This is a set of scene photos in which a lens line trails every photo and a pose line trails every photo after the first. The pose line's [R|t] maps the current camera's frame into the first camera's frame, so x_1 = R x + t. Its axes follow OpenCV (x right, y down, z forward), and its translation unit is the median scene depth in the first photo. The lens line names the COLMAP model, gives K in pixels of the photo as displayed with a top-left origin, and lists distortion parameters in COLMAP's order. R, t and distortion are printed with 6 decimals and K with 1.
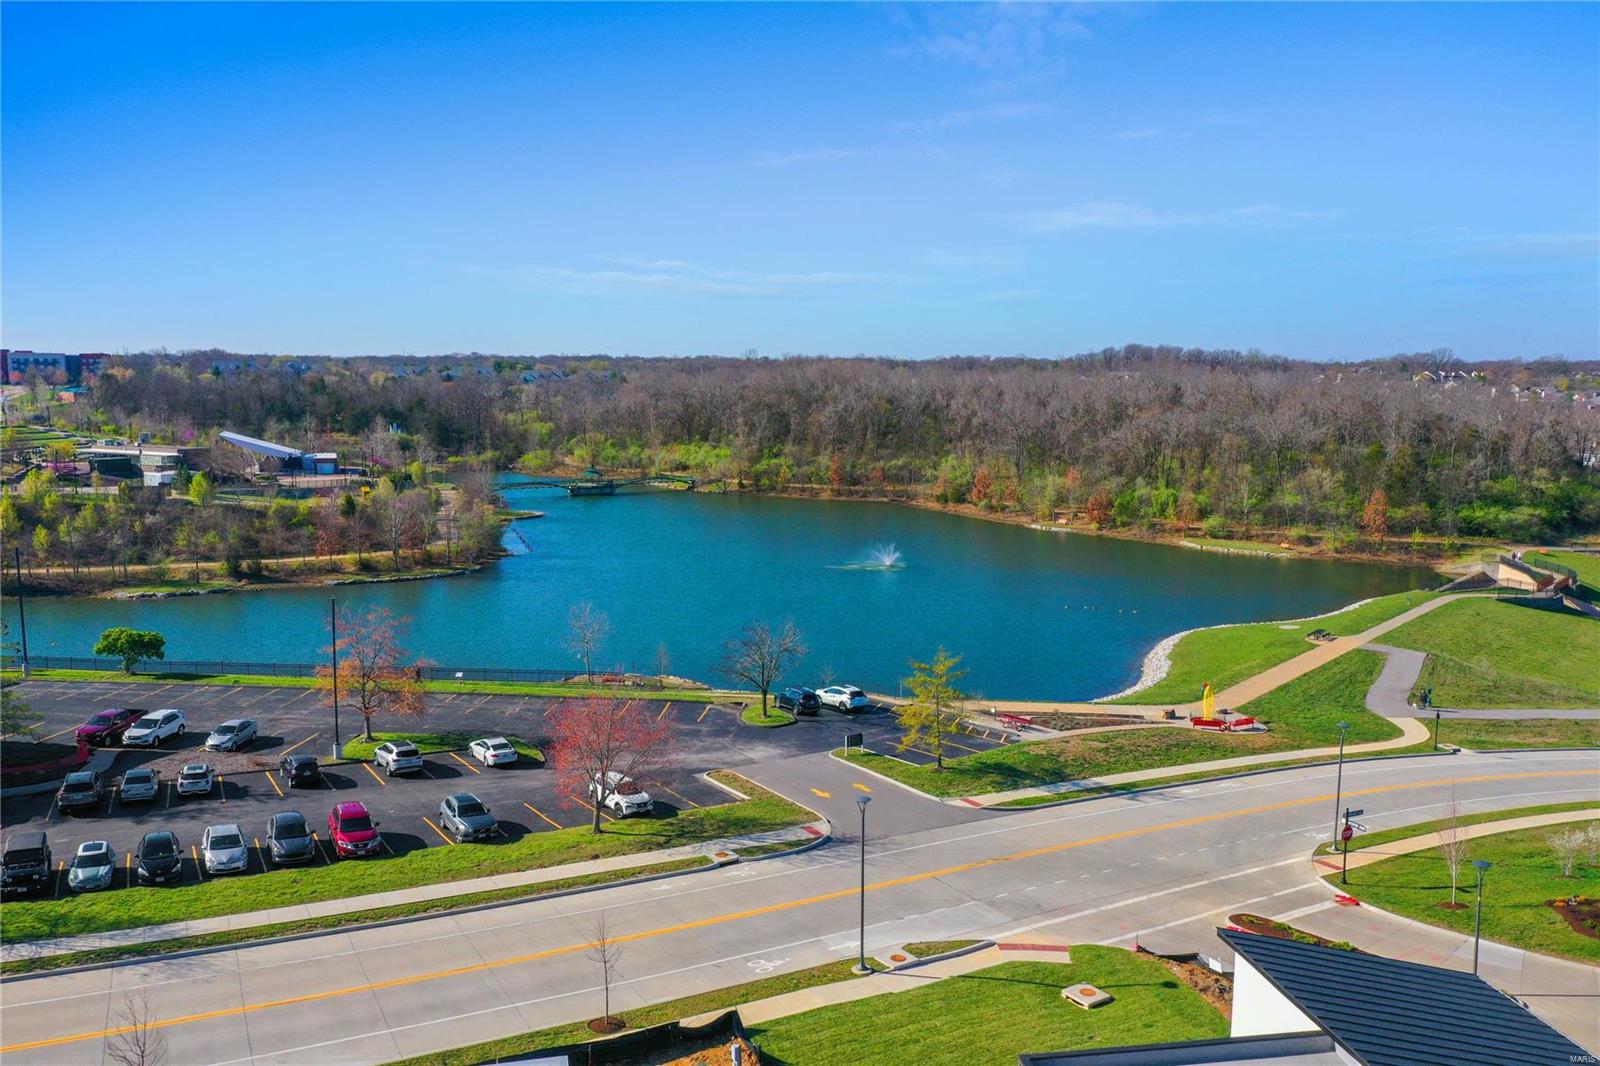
lens RADIAL K [[1270.4, 0, 800.0], [0, 1270.4, 533.0], [0, 0, 1]] dist [0.006564, 0.000643]
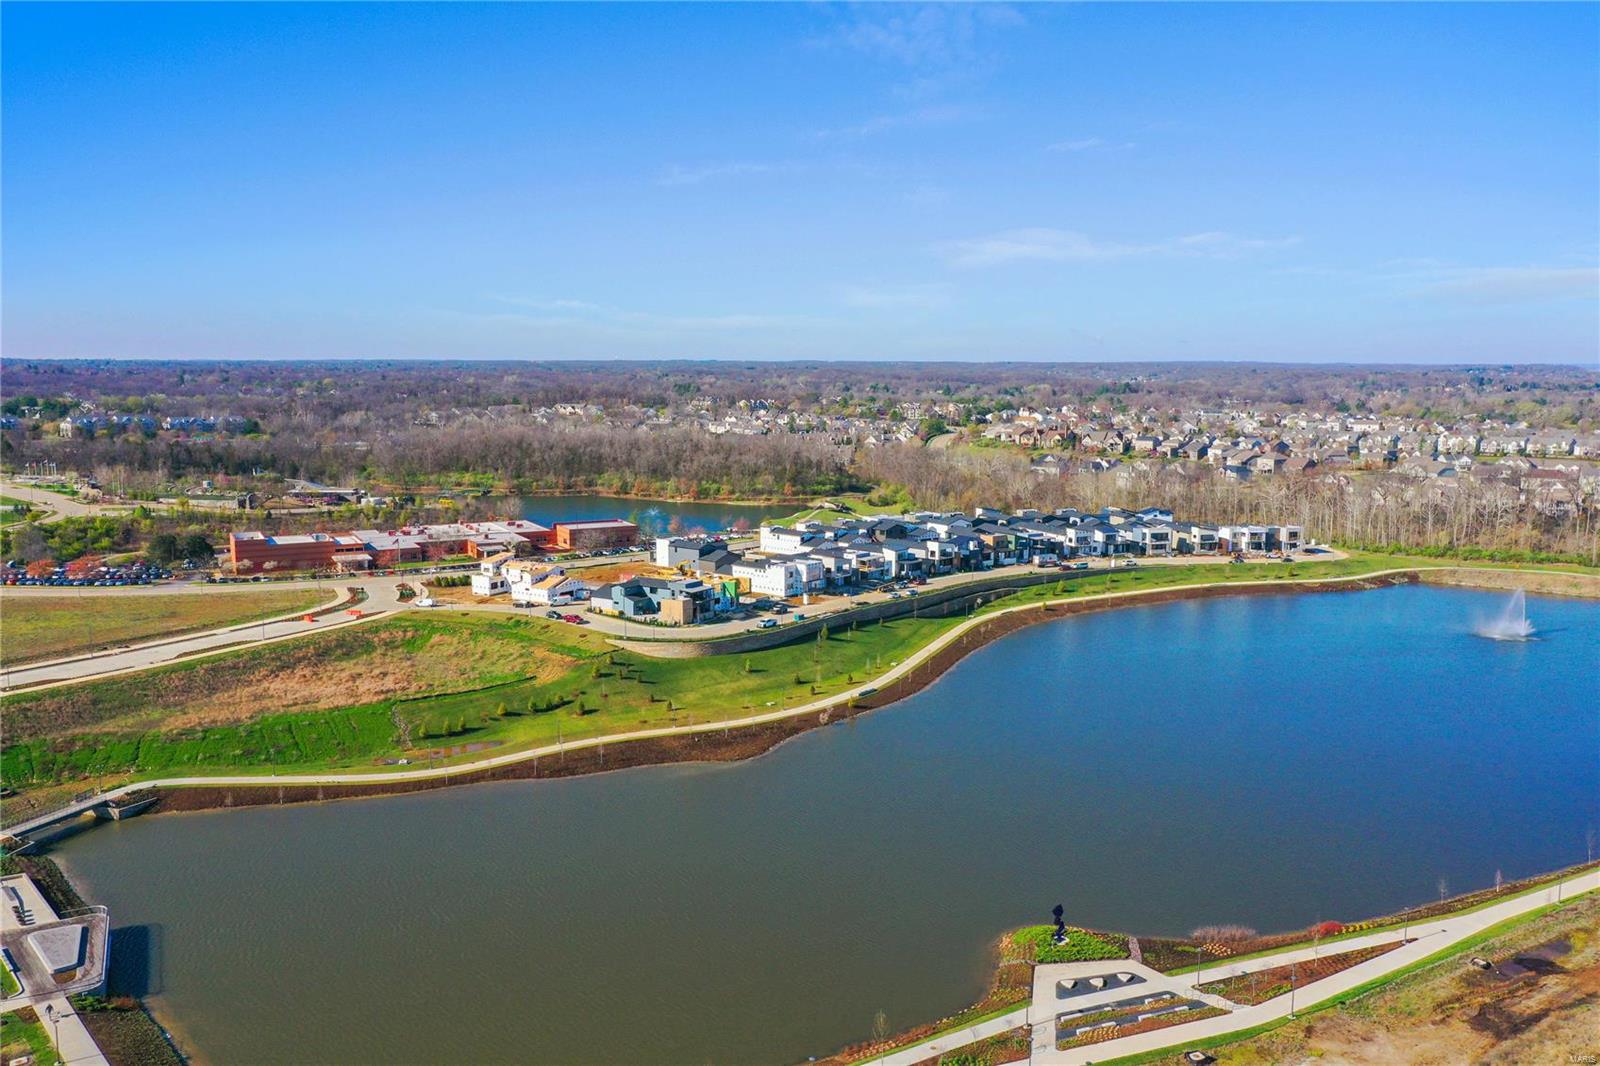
lens RADIAL K [[1270.4, 0, 800.0], [0, 1270.4, 533.0], [0, 0, 1]] dist [0.006564, 0.000643]
pose [[0.858621, -0.070290, 0.507769, -1.251048], [0.064792, 0.997491, 0.028521, 0.004853], [-0.508500, 0.008411, 0.861021, -1.909595]]
